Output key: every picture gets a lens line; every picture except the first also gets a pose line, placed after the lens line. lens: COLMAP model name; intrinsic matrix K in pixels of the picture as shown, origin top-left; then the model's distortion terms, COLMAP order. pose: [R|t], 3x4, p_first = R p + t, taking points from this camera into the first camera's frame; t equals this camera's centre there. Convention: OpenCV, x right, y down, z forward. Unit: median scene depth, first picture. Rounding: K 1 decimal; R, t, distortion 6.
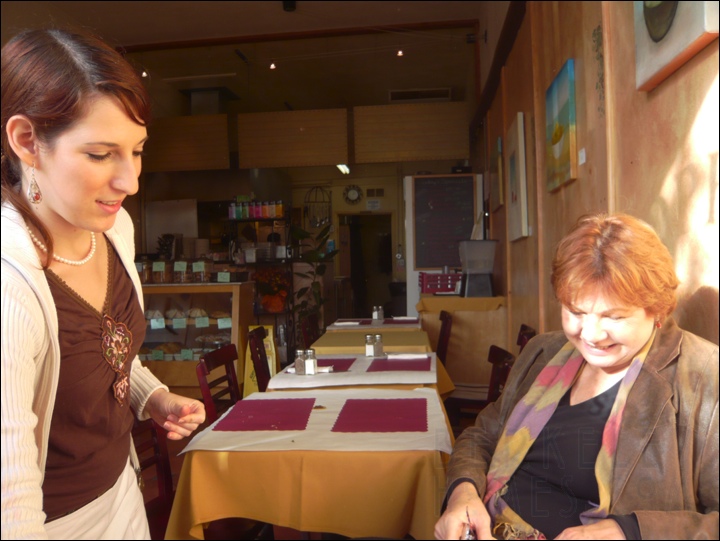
lens RADIAL K [[625.5, 0, 360.2], [0, 625.5, 272.9], [0, 0, 1]] dist [-0.079375, 0.008784]
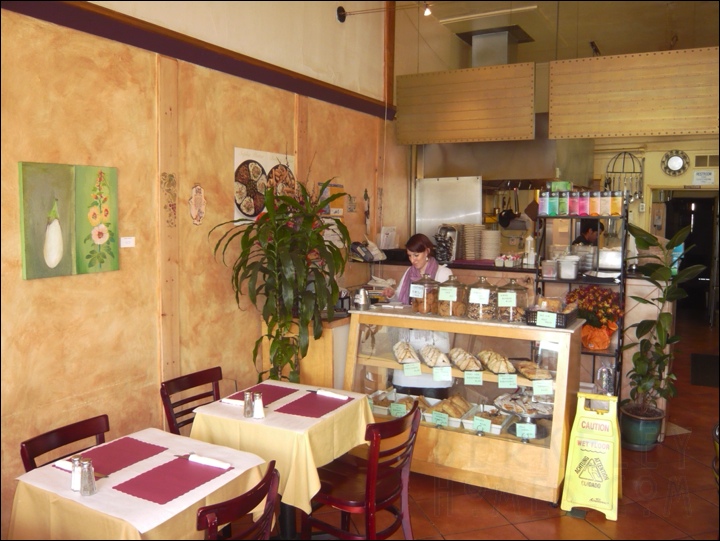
lens RADIAL K [[625.5, 0, 358.9], [0, 625.5, 269.4], [0, 0, 1]] dist [-0.079375, 0.008784]
pose [[0.926873, 0.059434, -0.370640, -0.133594], [-0.030018, 0.995959, 0.084639, -0.077511], [0.374172, -0.067324, 0.924912, 0.268295]]
